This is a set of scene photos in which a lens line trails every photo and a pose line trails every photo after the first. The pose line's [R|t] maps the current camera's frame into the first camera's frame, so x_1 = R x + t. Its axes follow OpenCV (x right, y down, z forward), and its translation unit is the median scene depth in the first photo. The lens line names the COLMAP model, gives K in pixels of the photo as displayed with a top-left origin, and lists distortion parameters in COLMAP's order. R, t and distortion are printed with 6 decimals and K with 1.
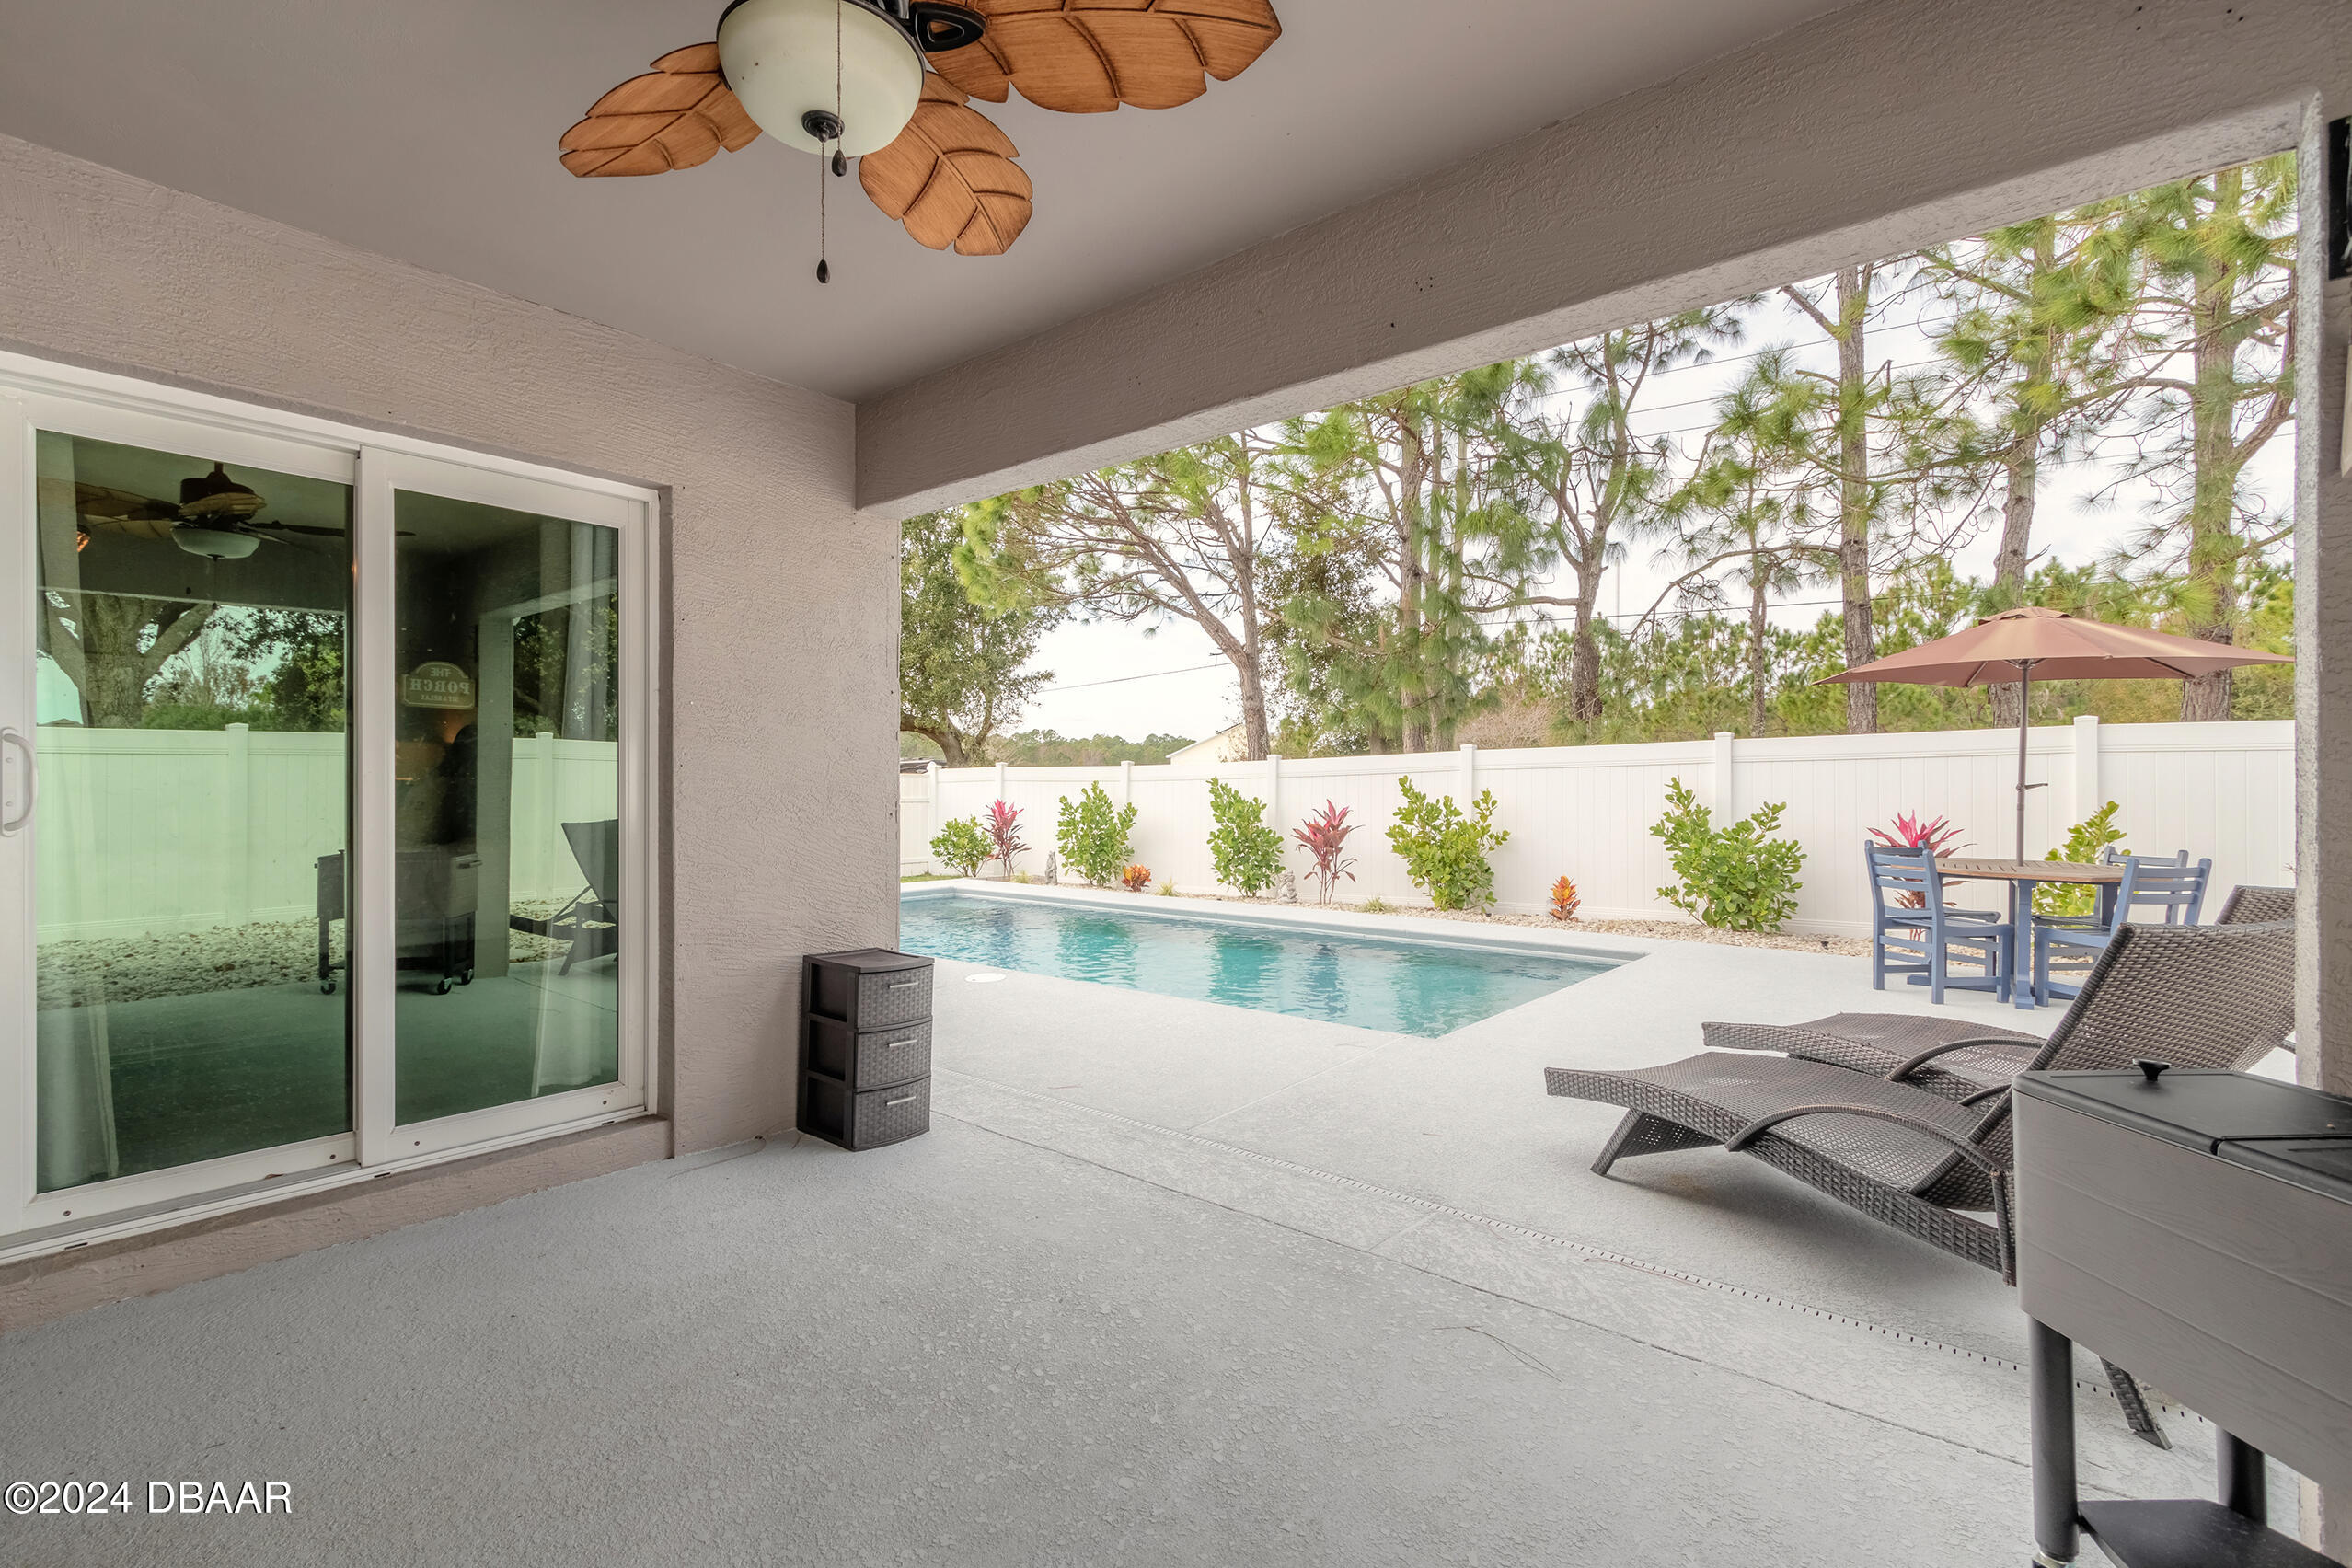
lens RADIAL K [[1068.5, 0, 1144.9], [0, 1068.5, 790.6], [0, 0, 1]] dist [0.016216, -0.005031]
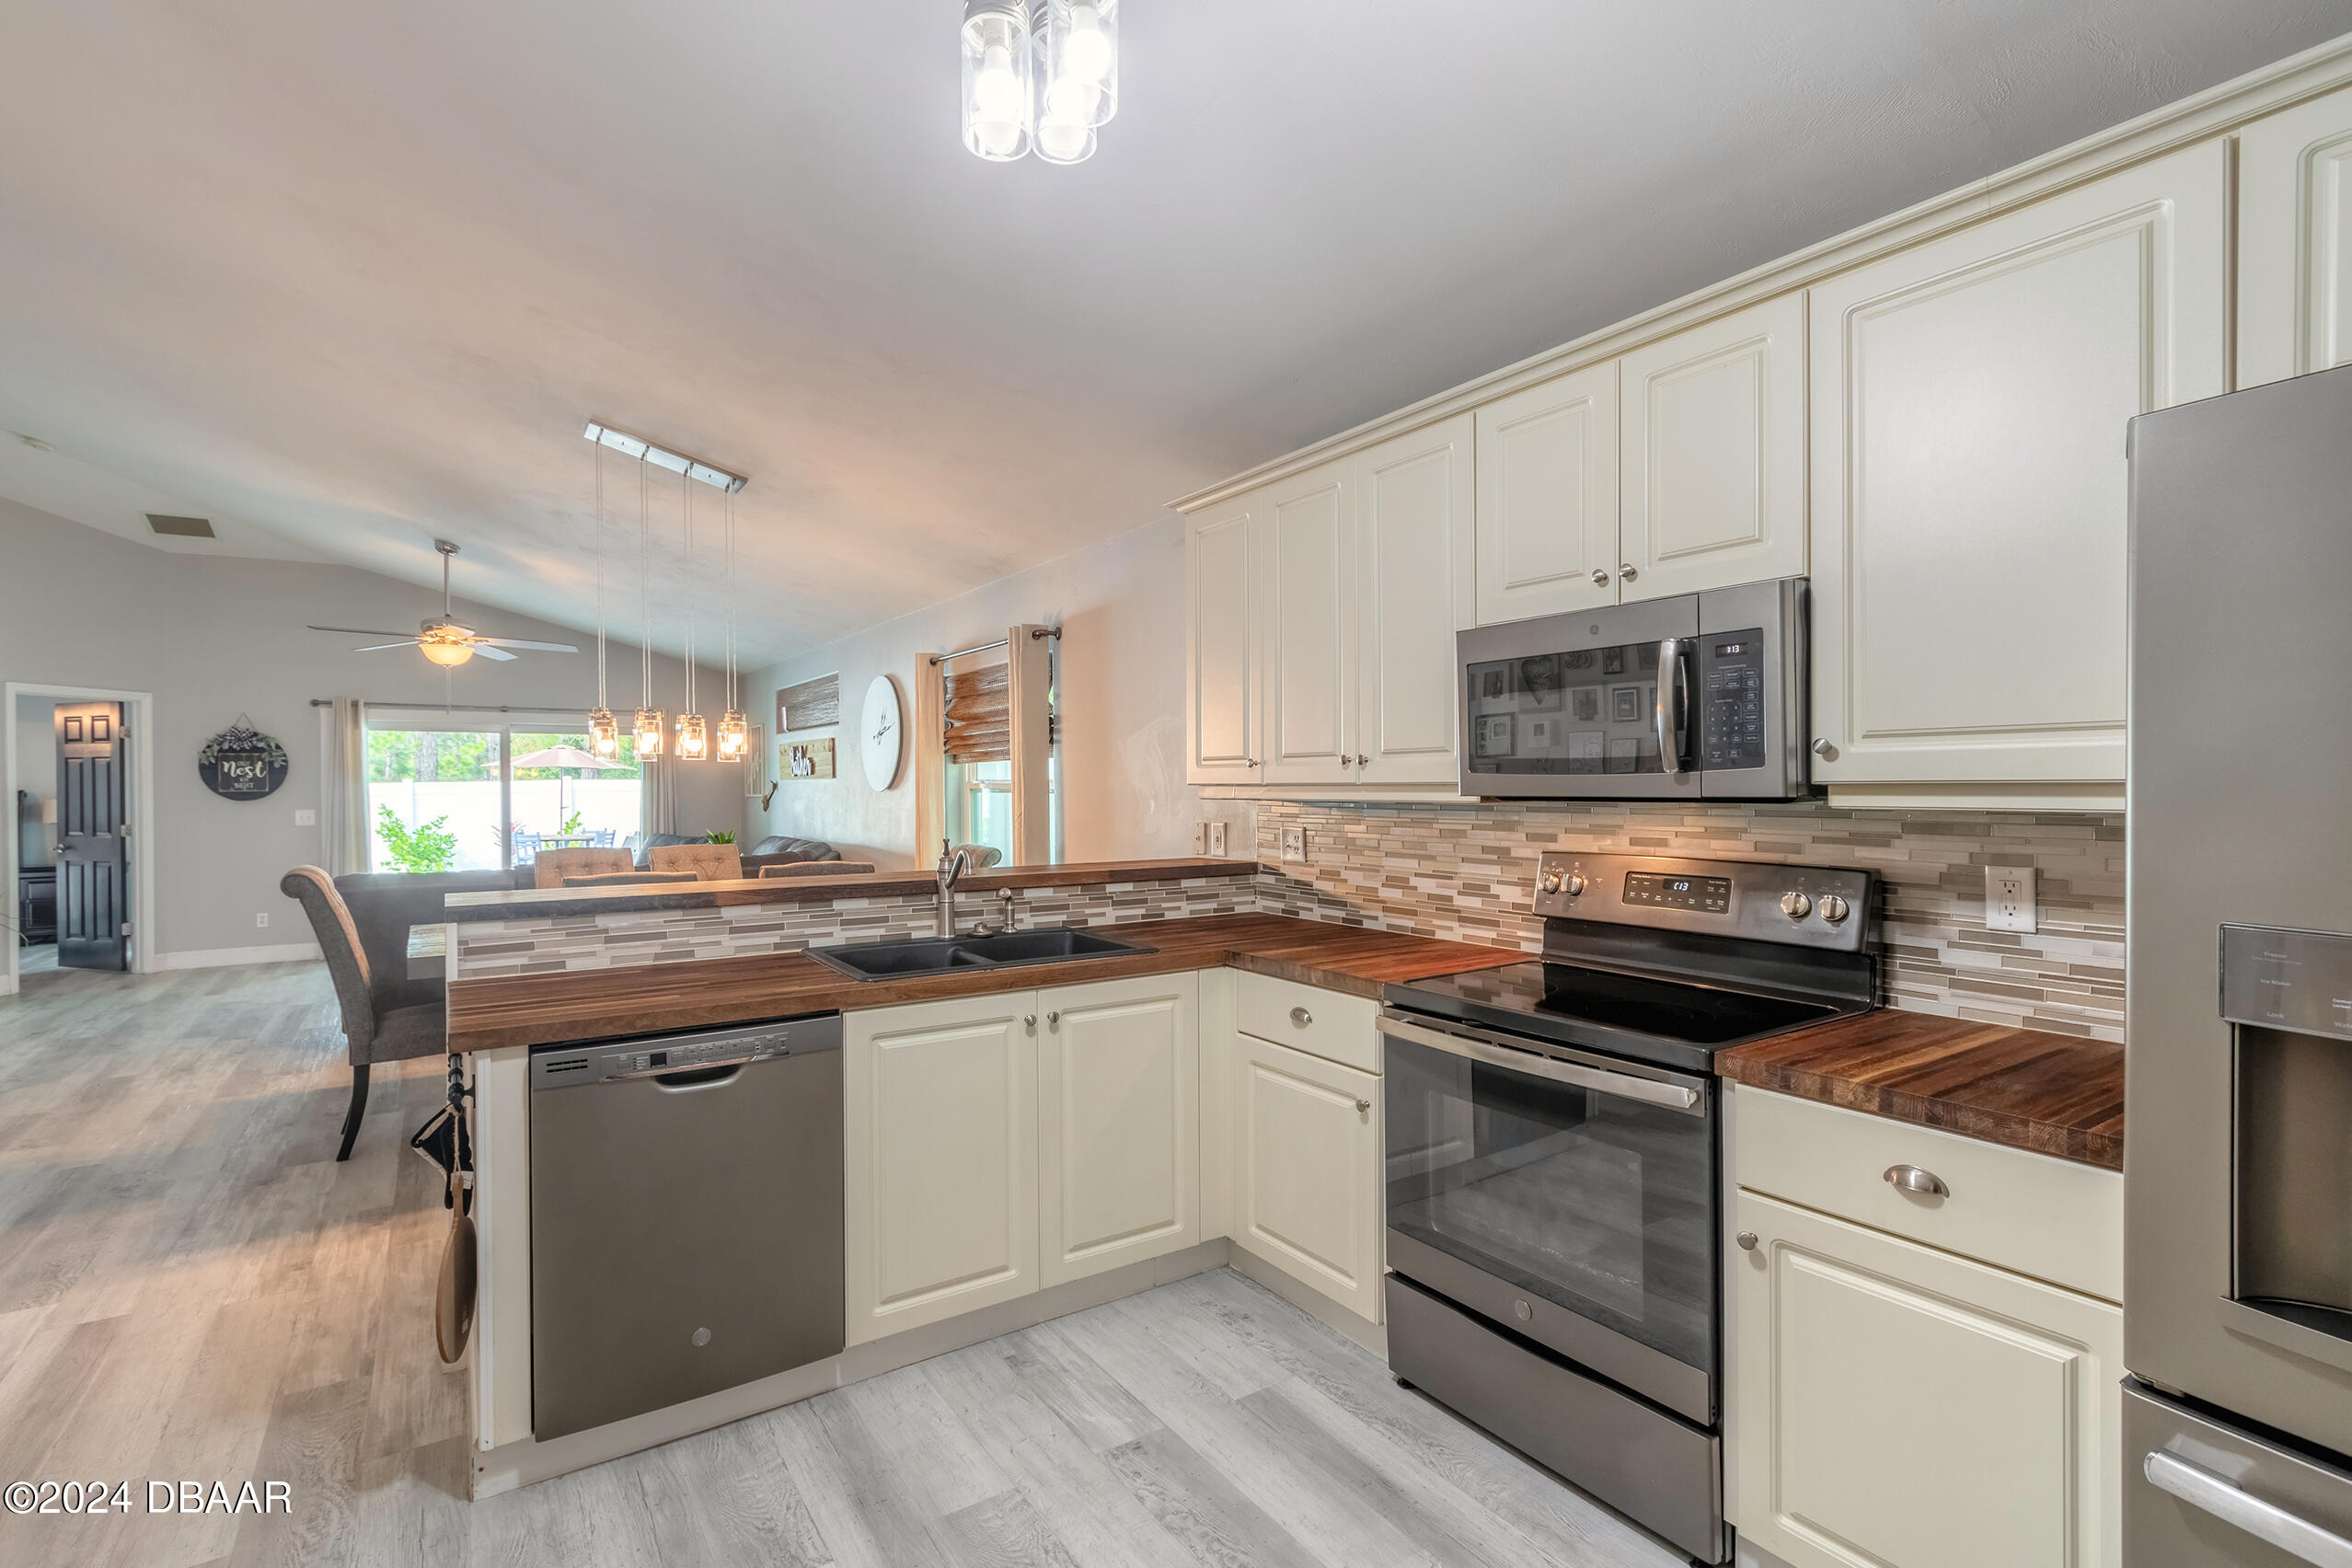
lens RADIAL K [[1084.0, 0, 1143.1], [0, 1084.0, 791.4], [0, 0, 1]] dist [0.004177, -0.000053]
pose [[0.291125, -0.010375, 0.956629, -0.639897], [0.008957, 0.999927, 0.008119, -0.024753], [-0.956643, 0.006205, 0.291197, -0.559853]]
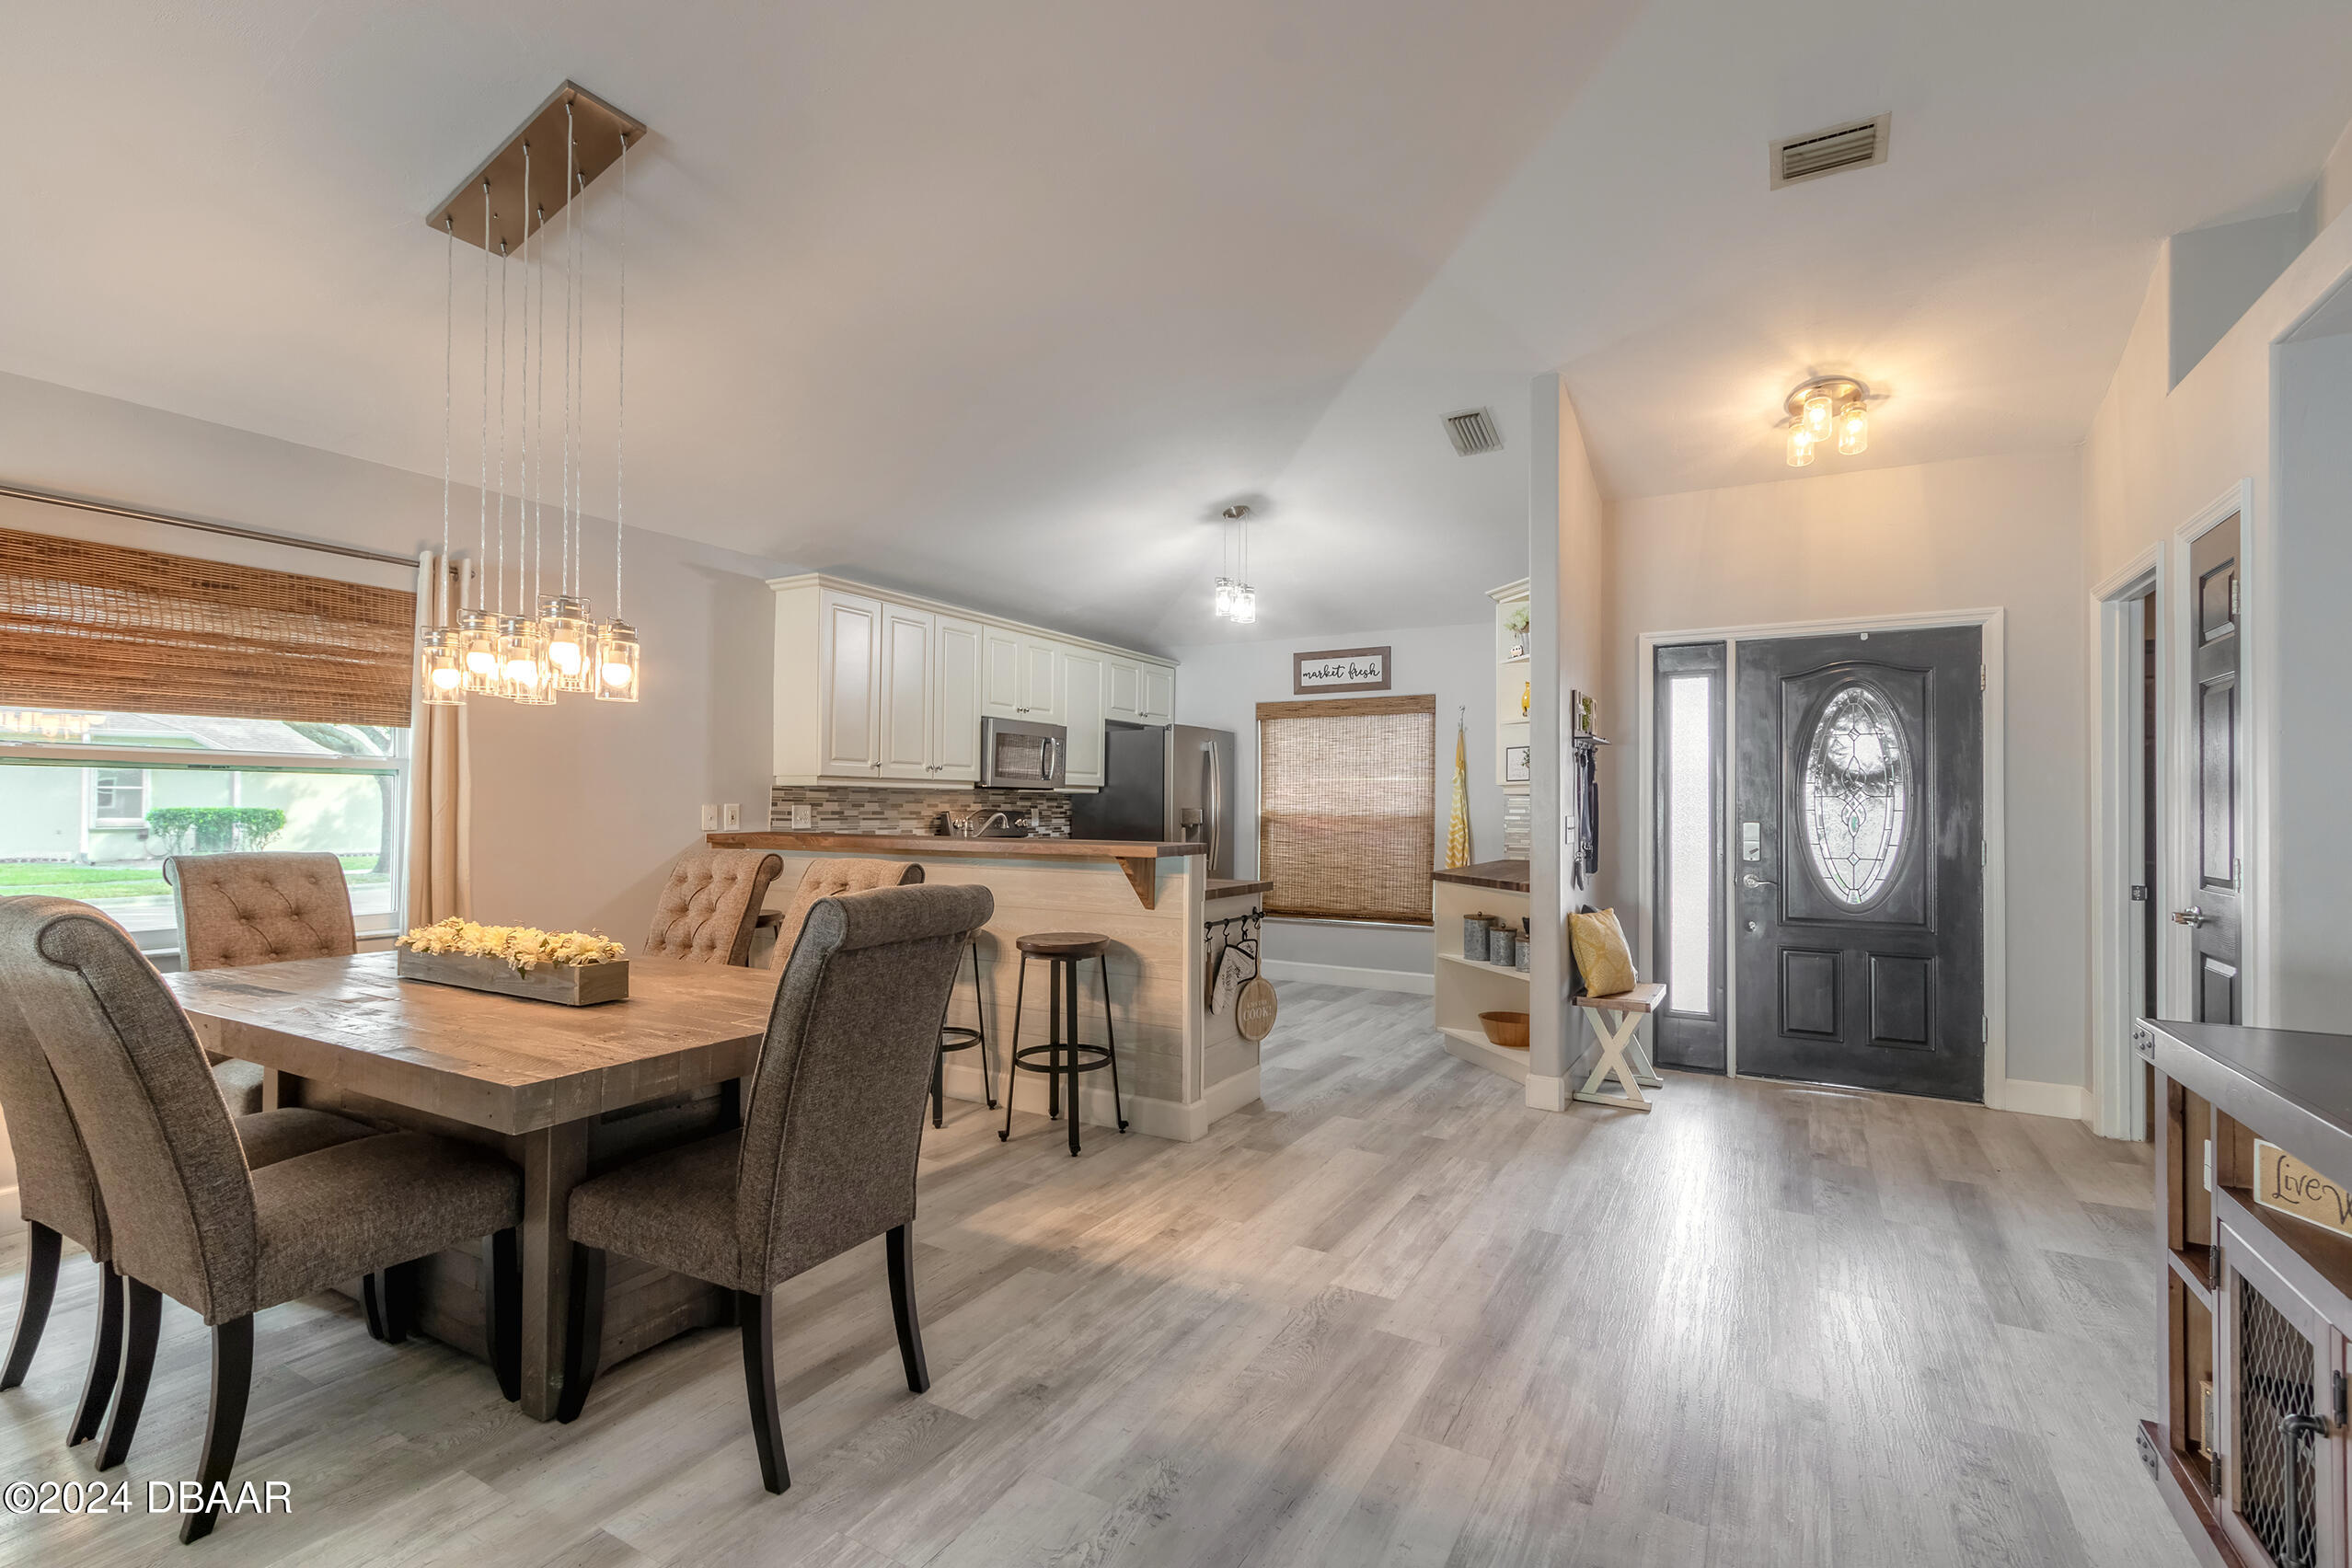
lens RADIAL K [[1078.0, 0, 1138.0], [0, 1078.0, 791.4], [0, 0, 1]] dist [0.003645, 0.000400]
pose [[-0.986844, -0.011204, -0.161285, -0.433938], [-0.009708, 0.999902, -0.010063, -0.015629], [0.161382, -0.008365, -0.986856, -0.108739]]
